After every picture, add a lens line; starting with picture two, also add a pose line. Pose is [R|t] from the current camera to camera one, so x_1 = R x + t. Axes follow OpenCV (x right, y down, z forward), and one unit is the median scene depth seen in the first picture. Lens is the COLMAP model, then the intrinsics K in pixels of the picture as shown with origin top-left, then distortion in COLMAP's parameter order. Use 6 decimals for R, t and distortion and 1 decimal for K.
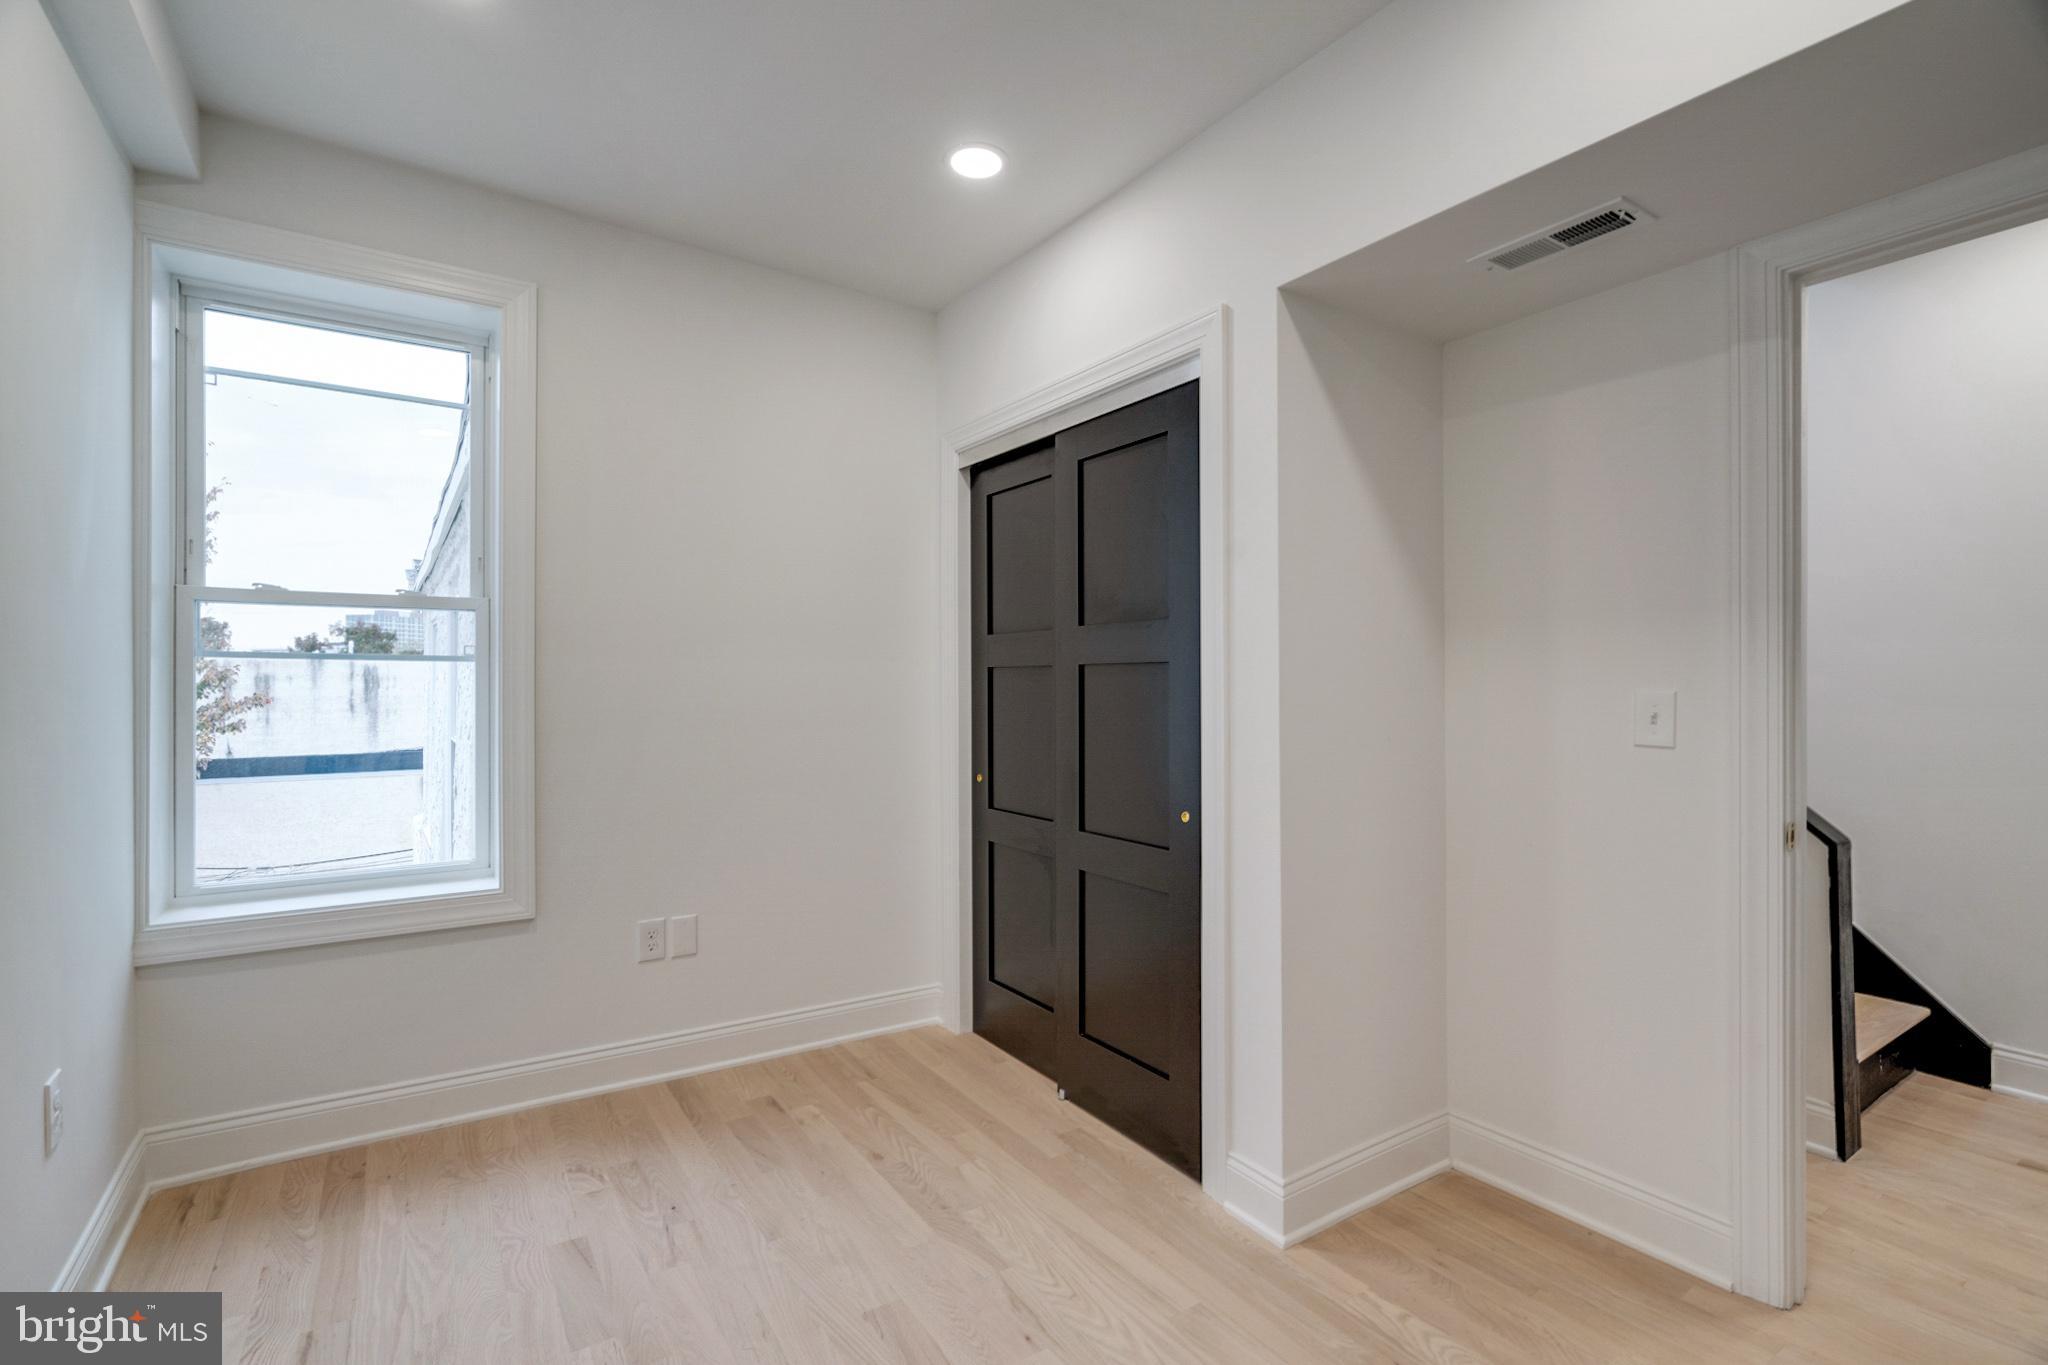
lens RADIAL K [[927.2, 0, 962.9], [0, 927.2, 667.5], [0, 0, 1]] dist [-0.000127, 0.001040]
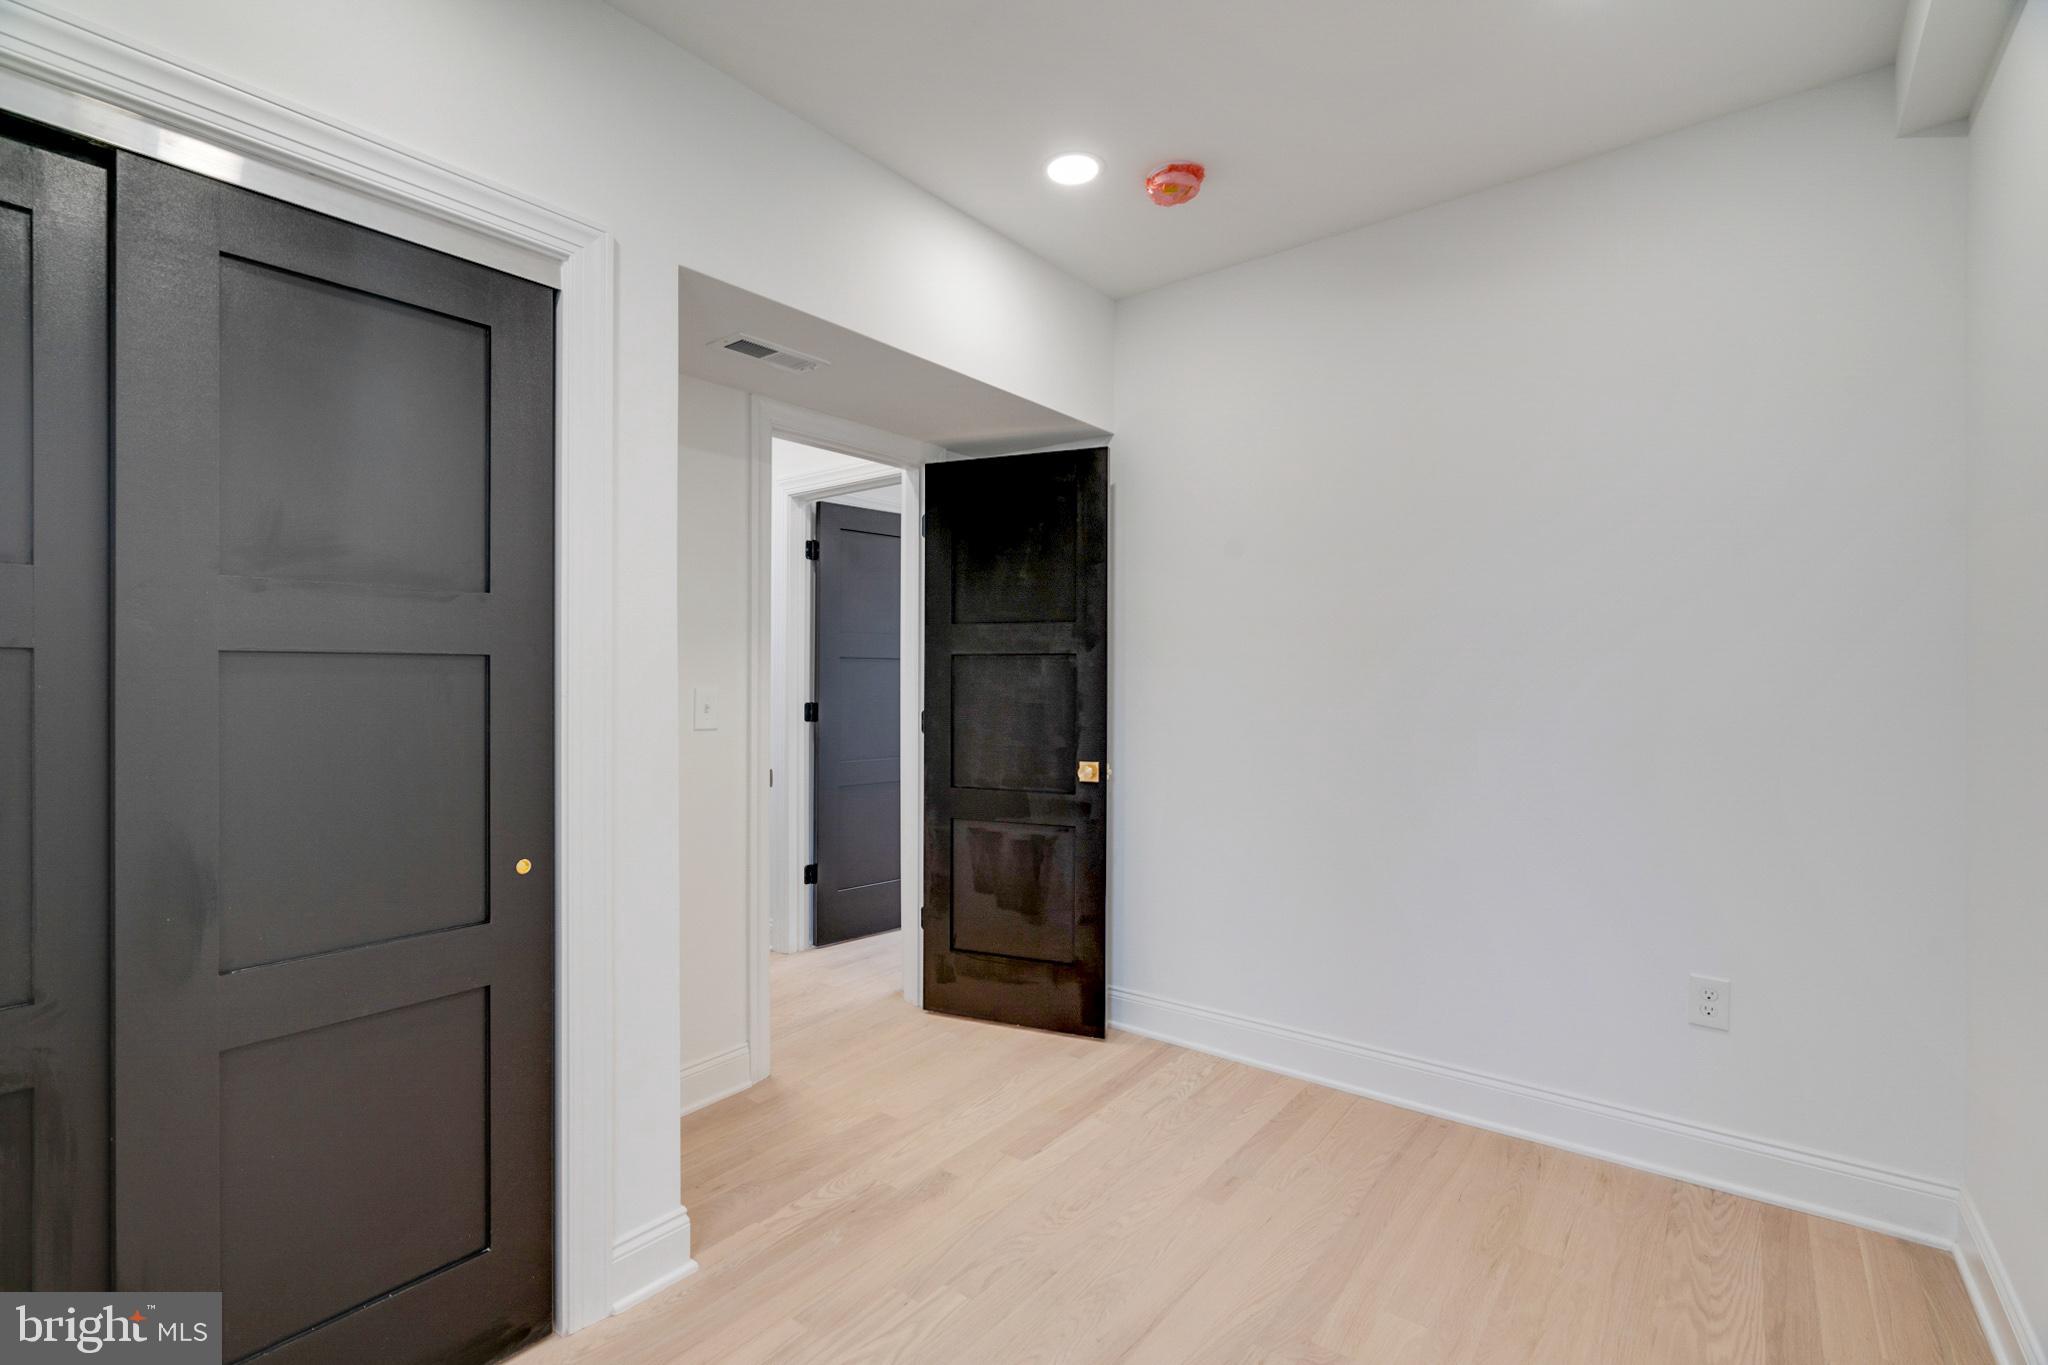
lens RADIAL K [[927.2, 0, 1031.6], [0, 927.2, 683.5], [0, 0, 1]] dist [-0.000127, 0.001040]
pose [[-0.360647, 0.008413, 0.932664, -0.736111], [0.005700, 0.999961, -0.006815, 0.028926], [-0.932685, 0.002859, -0.360681, 1.101616]]
